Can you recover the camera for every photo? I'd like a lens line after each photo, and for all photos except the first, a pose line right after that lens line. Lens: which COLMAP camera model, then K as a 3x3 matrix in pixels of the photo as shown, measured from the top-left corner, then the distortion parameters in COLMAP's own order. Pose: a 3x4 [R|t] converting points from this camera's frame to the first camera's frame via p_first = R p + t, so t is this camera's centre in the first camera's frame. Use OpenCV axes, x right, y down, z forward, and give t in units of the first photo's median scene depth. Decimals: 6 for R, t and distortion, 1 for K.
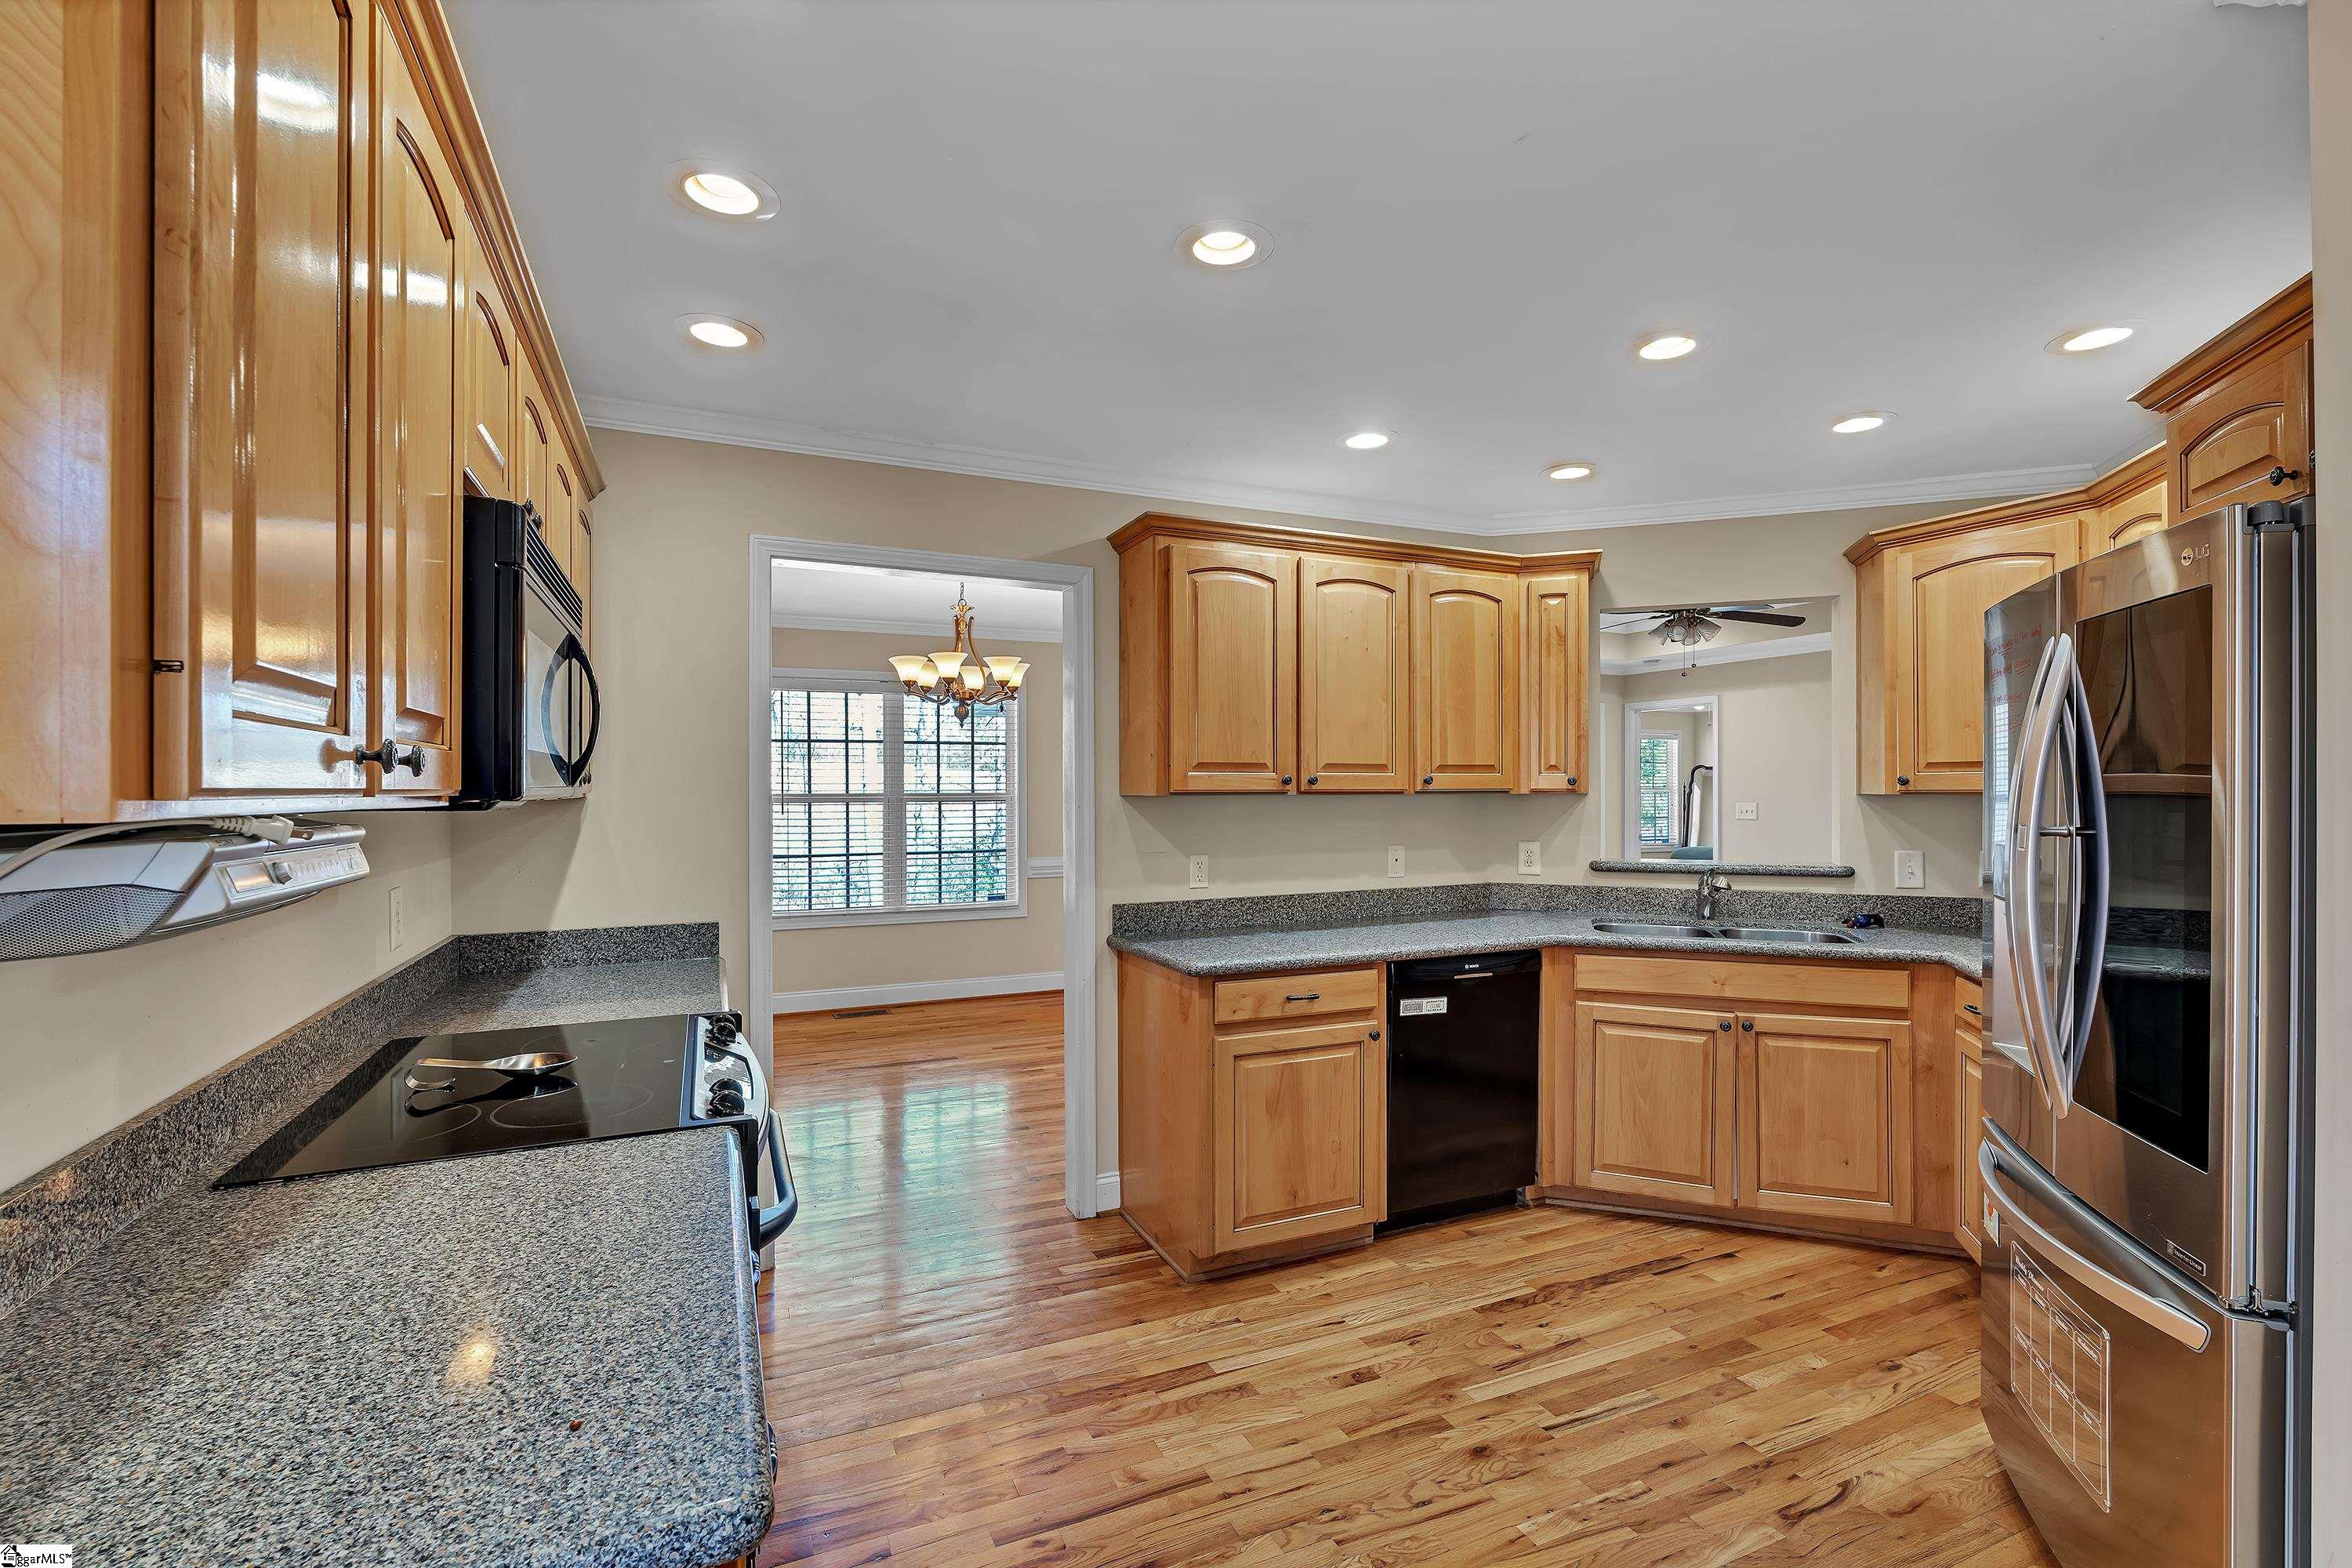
lens RADIAL K [[1030.9, 0, 1162.9], [0, 1030.9, 783.4], [0, 0, 1]] dist [-0.004522, -0.000421]
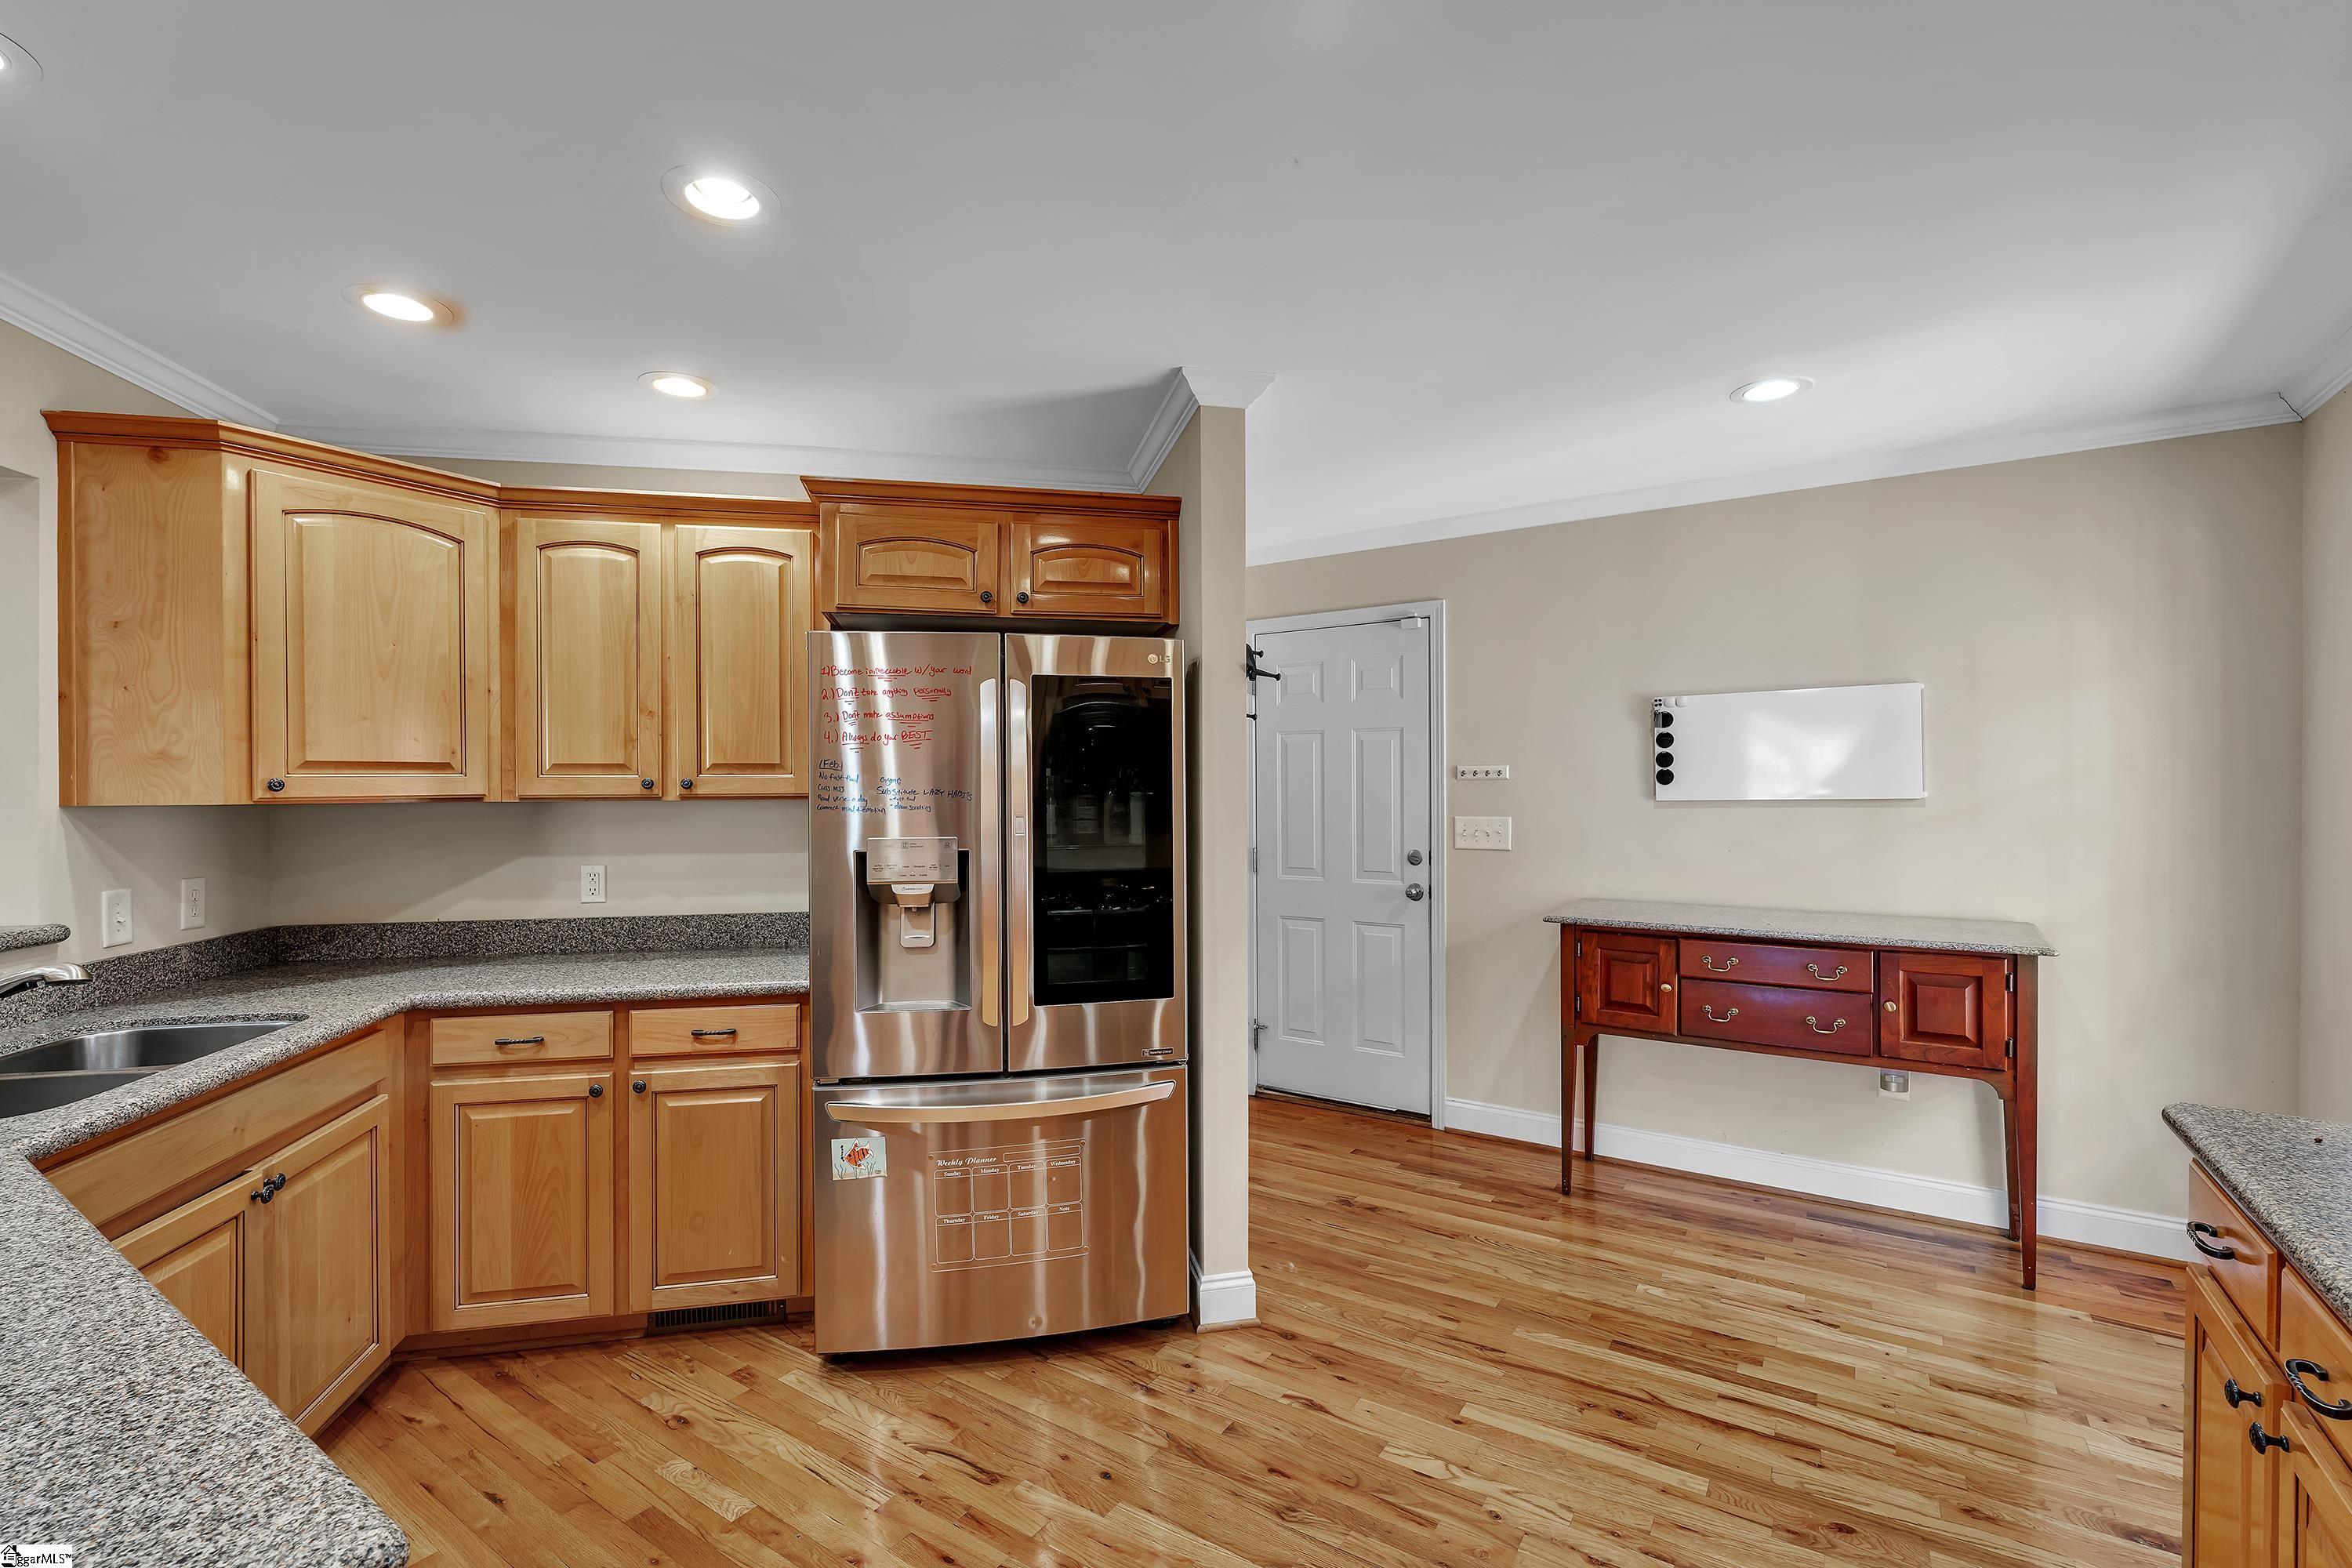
lens RADIAL K [[1030.9, 0, 1177.5], [0, 1030.9, 785.8], [0, 0, 1]] dist [-0.004522, -0.000421]
pose [[-0.541442, 0.005301, 0.840722, -0.294085], [0.001462, 0.999985, -0.005364, 0.004254], [-0.840737, -0.001675, -0.541441, 1.071153]]
